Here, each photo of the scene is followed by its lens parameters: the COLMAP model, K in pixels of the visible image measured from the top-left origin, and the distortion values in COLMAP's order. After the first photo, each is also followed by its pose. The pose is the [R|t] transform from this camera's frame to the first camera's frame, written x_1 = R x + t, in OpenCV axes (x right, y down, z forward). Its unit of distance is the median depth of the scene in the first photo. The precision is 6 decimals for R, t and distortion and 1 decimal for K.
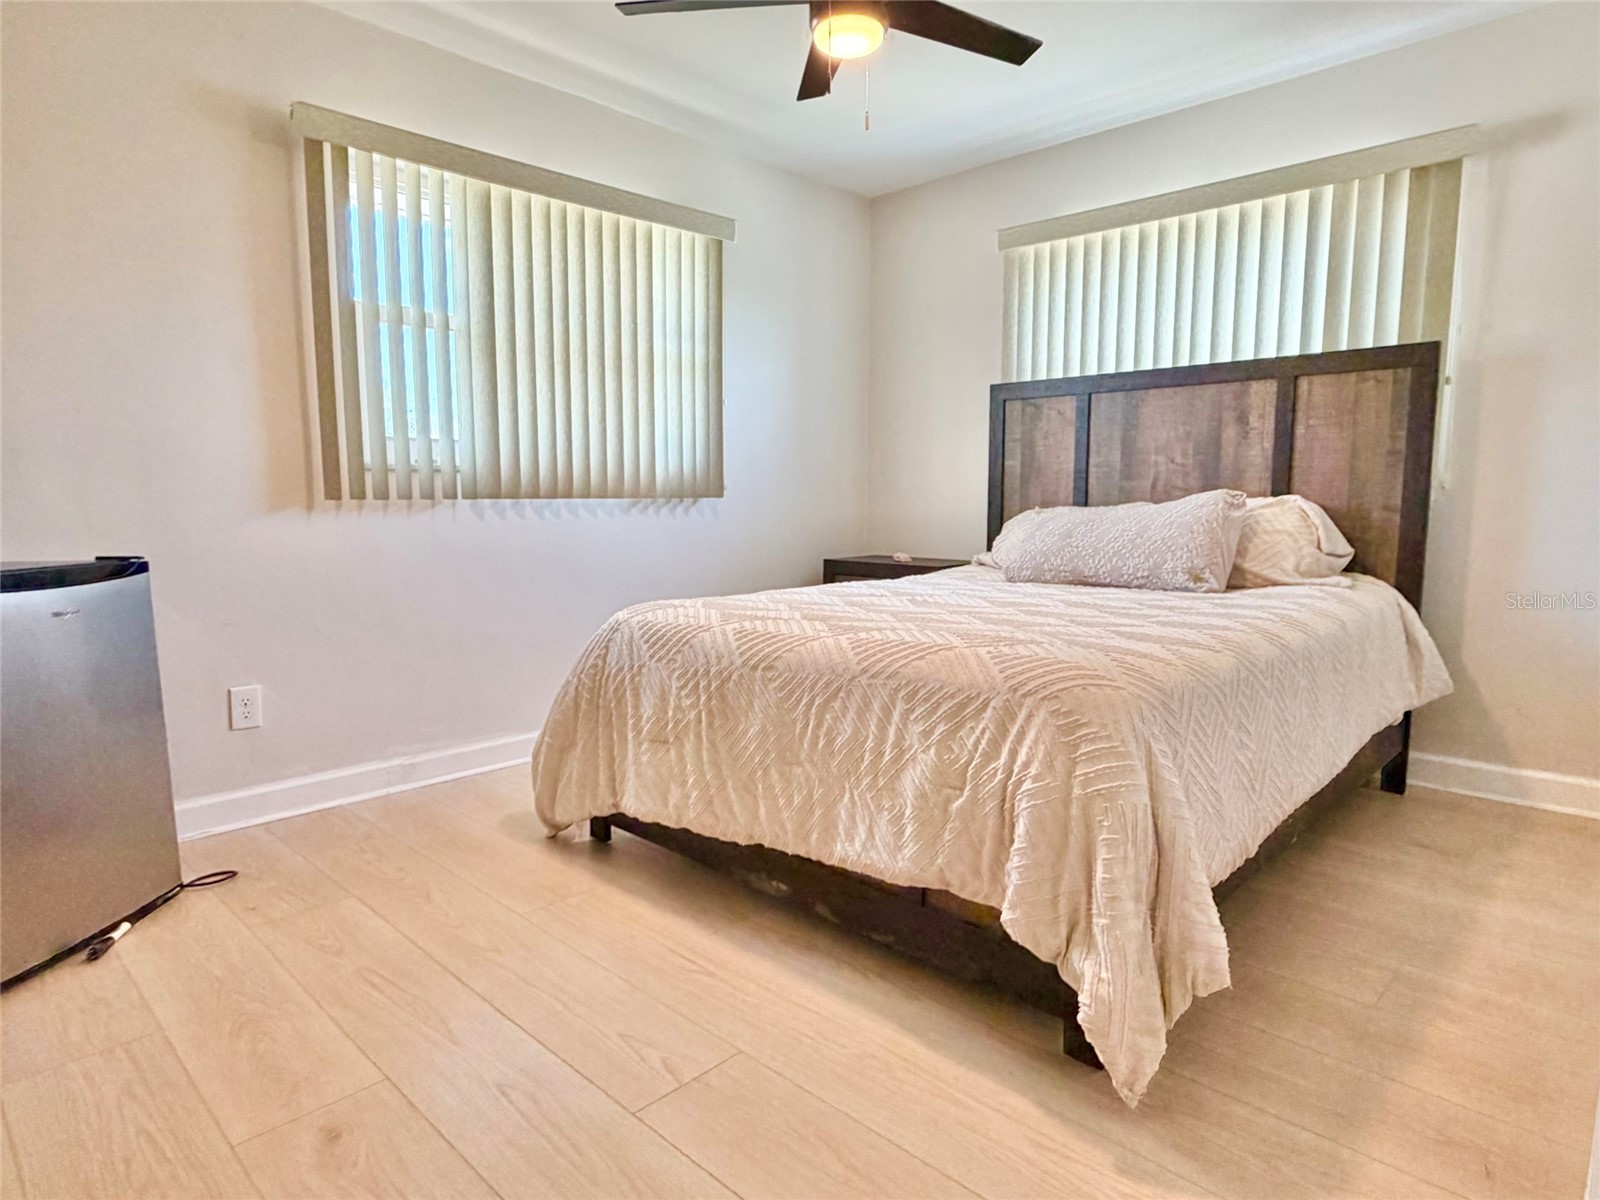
lens RADIAL K [[923.5, 0, 793.4], [0, 923.5, 601.3], [0, 0, 1]] dist [-0.002987, -0.000510]
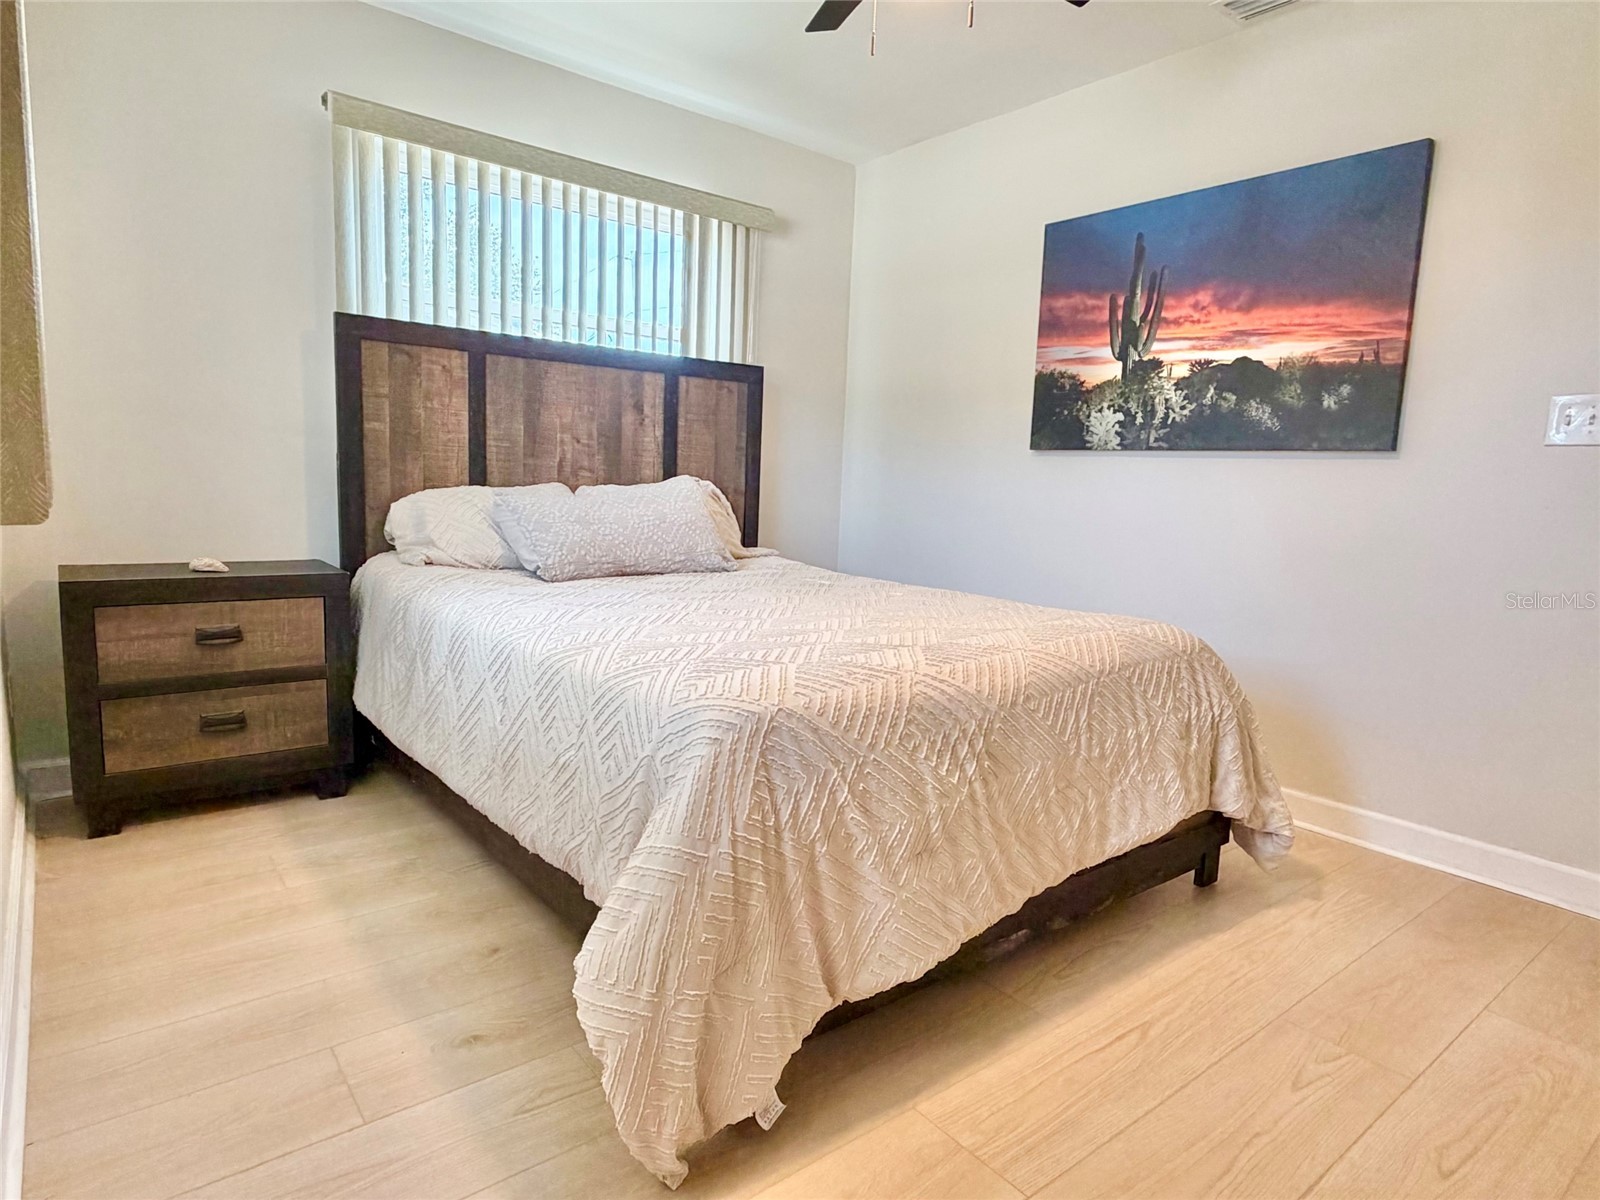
lens RADIAL K [[923.5, 0, 793.4], [0, 923.5, 601.3], [0, 0, 1]] dist [-0.002987, -0.000510]
pose [[0.128581, -0.127282, 0.983497, -0.573634], [0.072243, 0.990297, 0.118717, -0.088952], [-0.989064, 0.055786, 0.136528, 0.693091]]
